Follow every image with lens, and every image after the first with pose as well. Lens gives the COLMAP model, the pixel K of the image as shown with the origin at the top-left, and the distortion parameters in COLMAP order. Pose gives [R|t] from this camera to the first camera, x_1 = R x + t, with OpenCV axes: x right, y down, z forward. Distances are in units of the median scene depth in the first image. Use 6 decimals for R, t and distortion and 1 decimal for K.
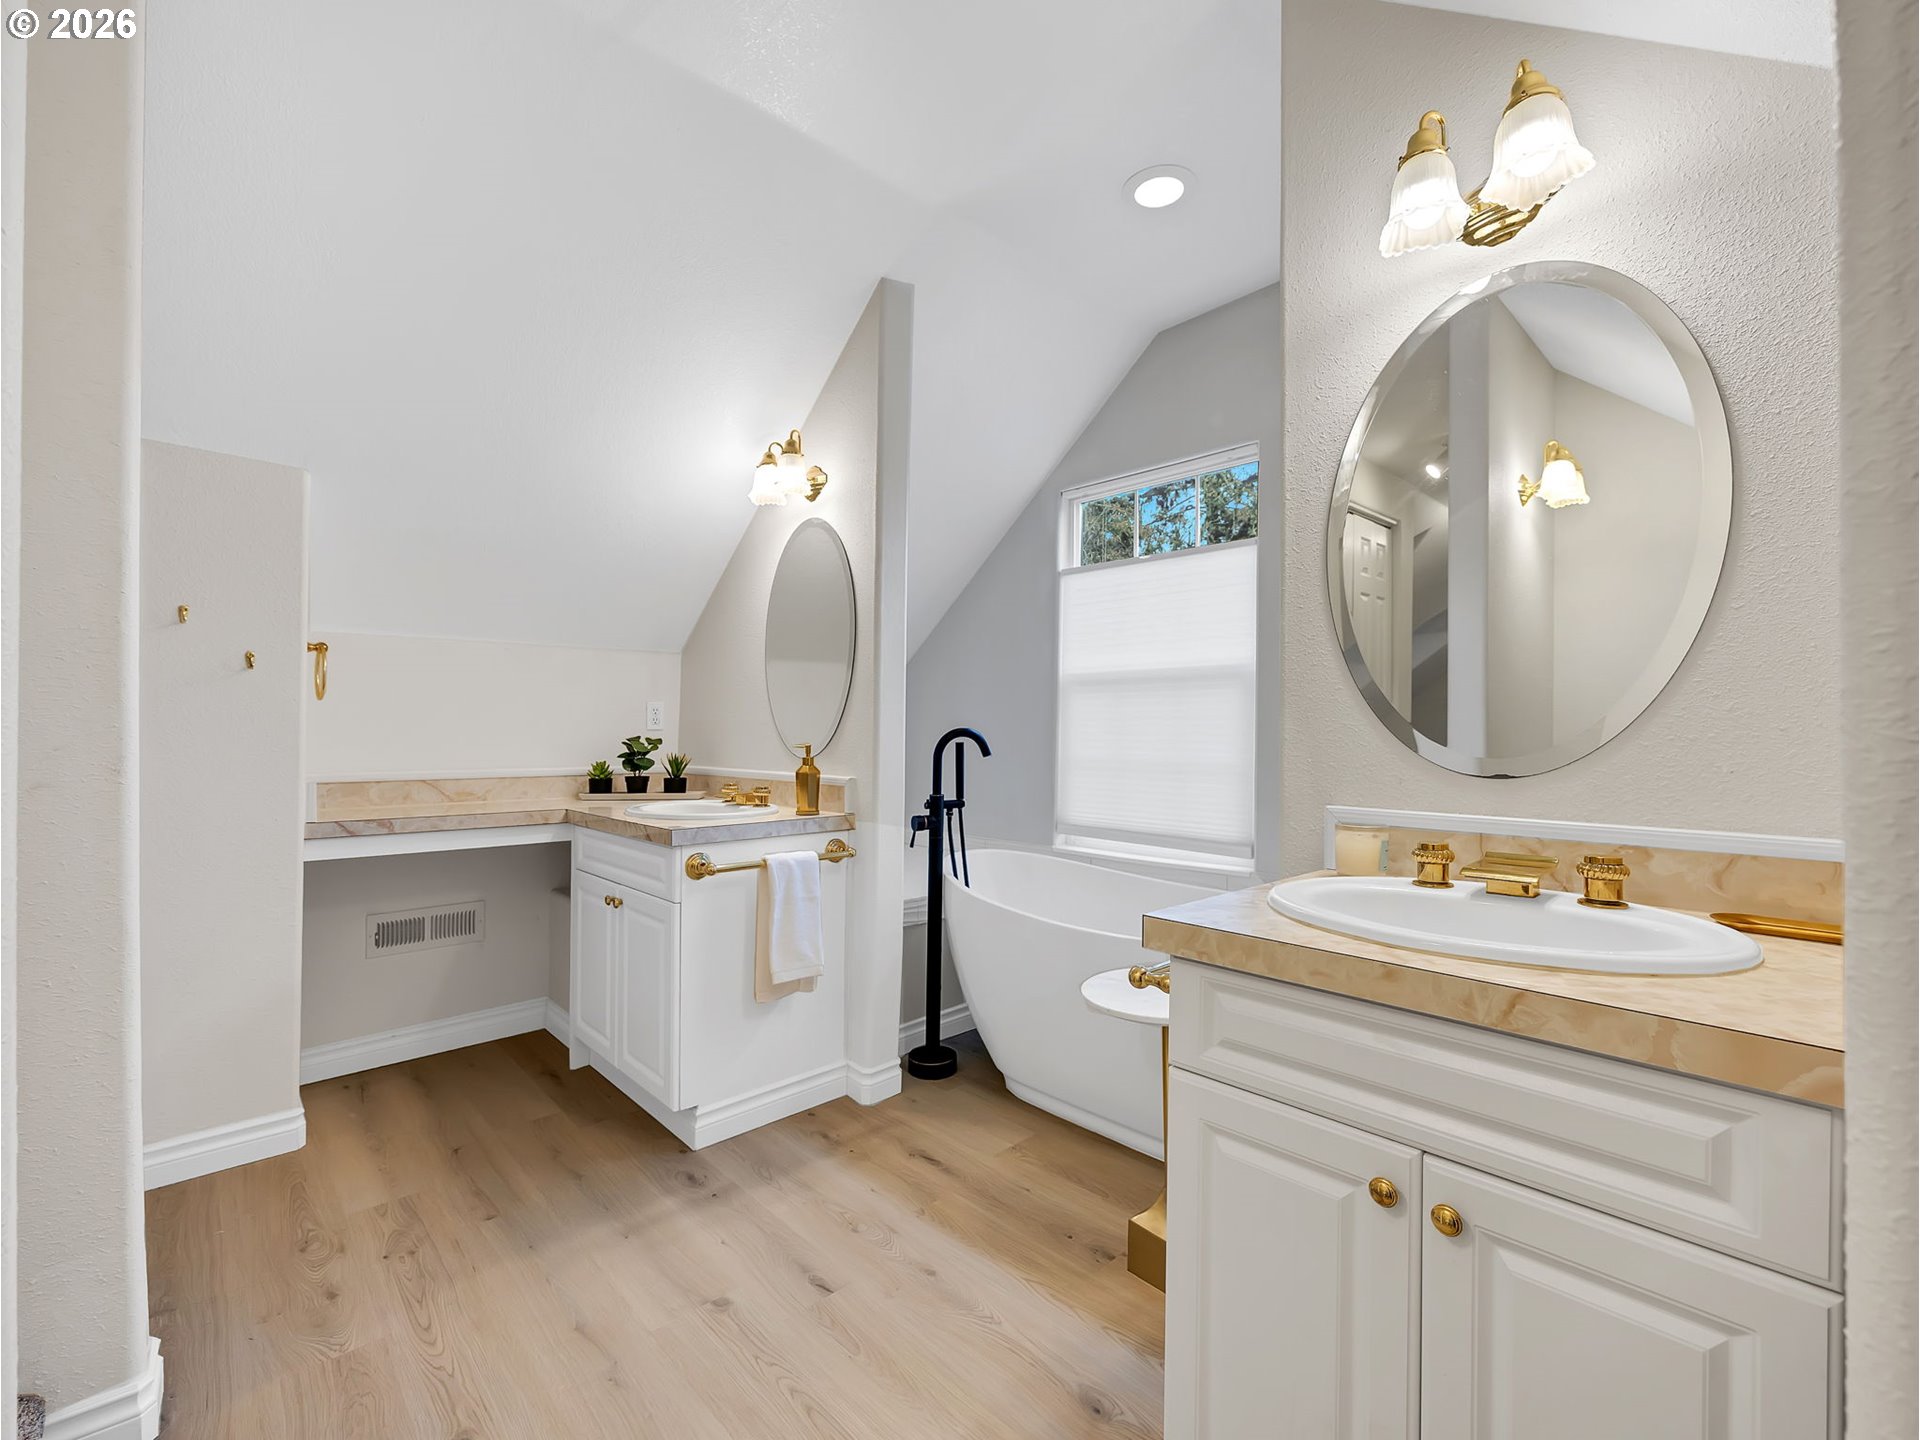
lens RADIAL K [[937.3, 0, 963.3], [0, 937.3, 730.8], [0, 0, 1]] dist [-0.003208, -0.000306]
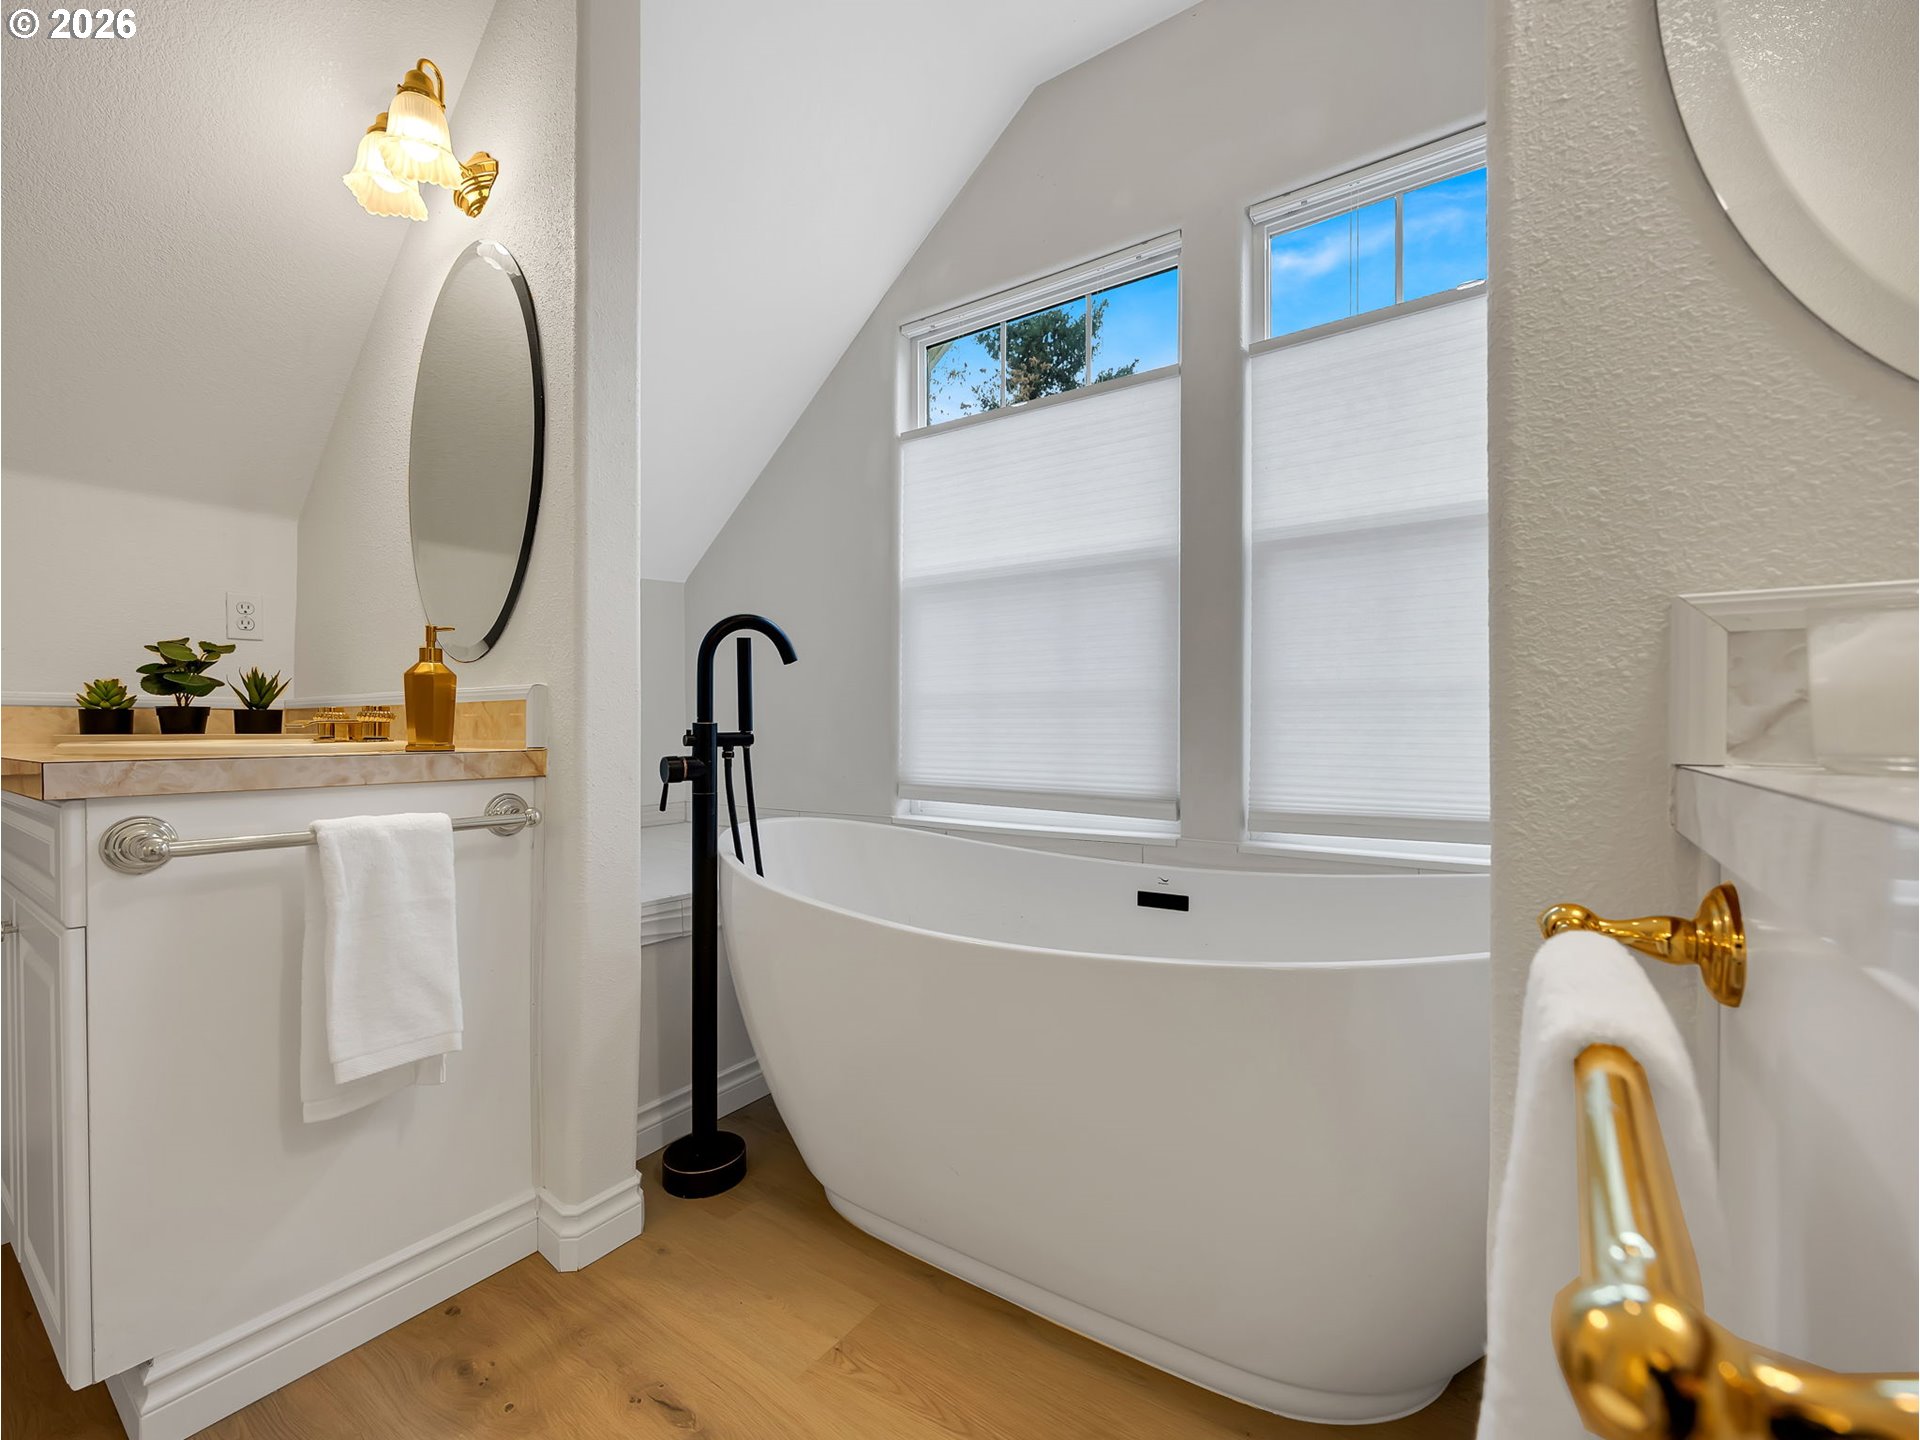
lens RADIAL K [[937.3, 0, 963.3], [0, 937.3, 730.8], [0, 0, 1]] dist [-0.003208, -0.000306]
pose [[0.983141, -0.009250, 0.182613, 0.024872], [0.008046, 0.999941, 0.007336, 0.070539], [-0.182670, -0.005743, 0.983158, 0.380172]]
